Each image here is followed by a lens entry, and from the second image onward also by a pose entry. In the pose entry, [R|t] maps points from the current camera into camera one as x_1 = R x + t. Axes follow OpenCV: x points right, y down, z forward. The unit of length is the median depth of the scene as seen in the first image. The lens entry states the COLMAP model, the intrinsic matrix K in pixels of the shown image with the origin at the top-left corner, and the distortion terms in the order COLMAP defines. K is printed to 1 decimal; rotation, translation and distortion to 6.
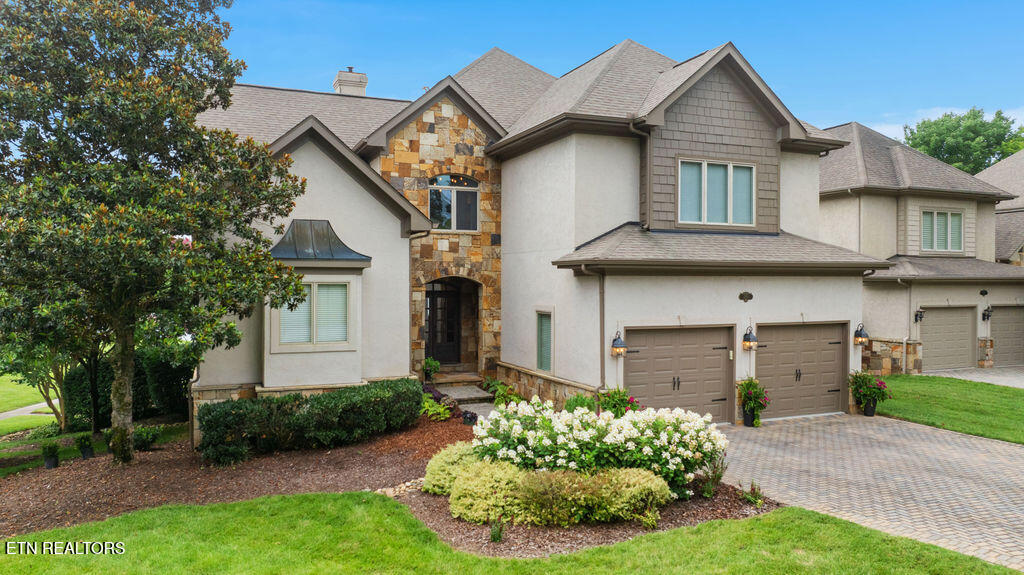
lens RADIAL K [[716.5, 0, 466.3], [0, 716.5, 288.2], [0, 0, 1]] dist [0.003540, 0.004200]
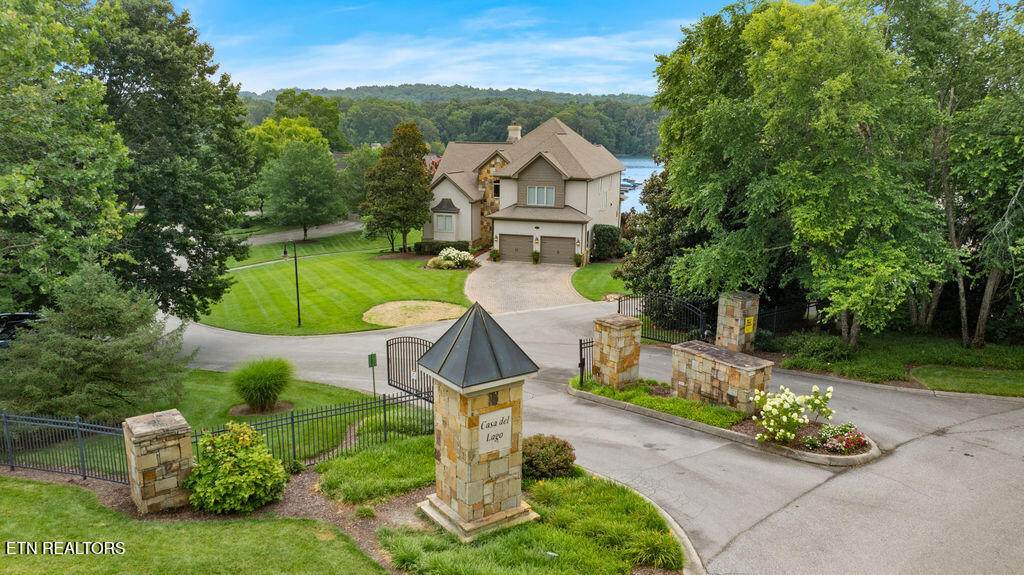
lens RADIAL K [[736.7, 0, 512.0], [0, 736.7, 287.5], [0, 0, 1]] dist [-0.005968, -0.000168]
pose [[0.772978, 0.156879, -0.614731, 2.229279], [-0.014452, 0.973048, 0.230150, -0.466583], [0.634269, -0.169017, 0.754411, -1.636503]]
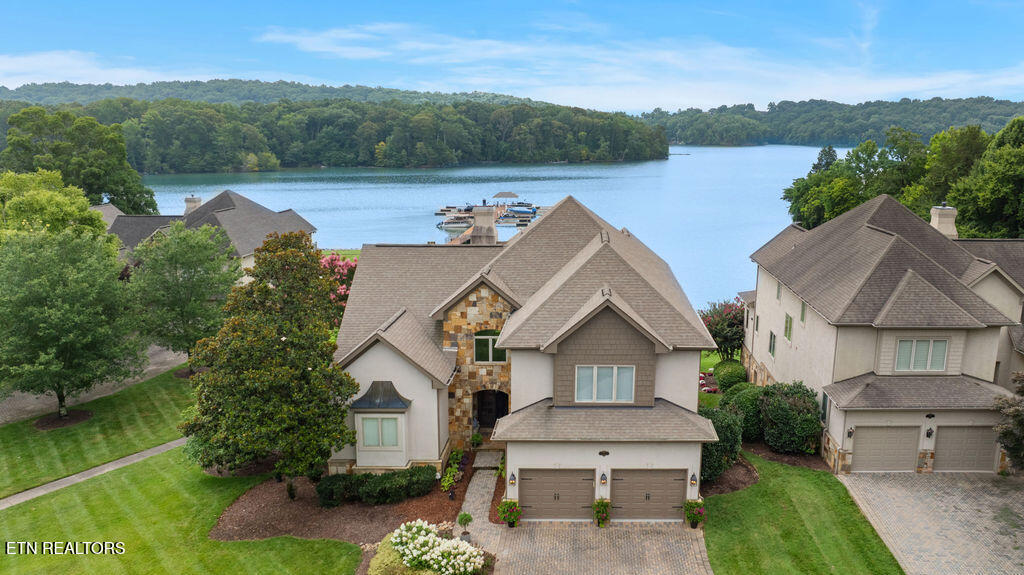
lens RADIAL K [[761.3, 0, 585.3], [0, 761.3, 257.5], [0, 0, 1]] dist [-0.002979, -0.000529]
pose [[0.928230, 0.079757, -0.363357, 0.826106], [-0.009789, 0.981645, 0.190465, -0.672184], [0.371878, -0.173239, 0.911973, -0.492908]]
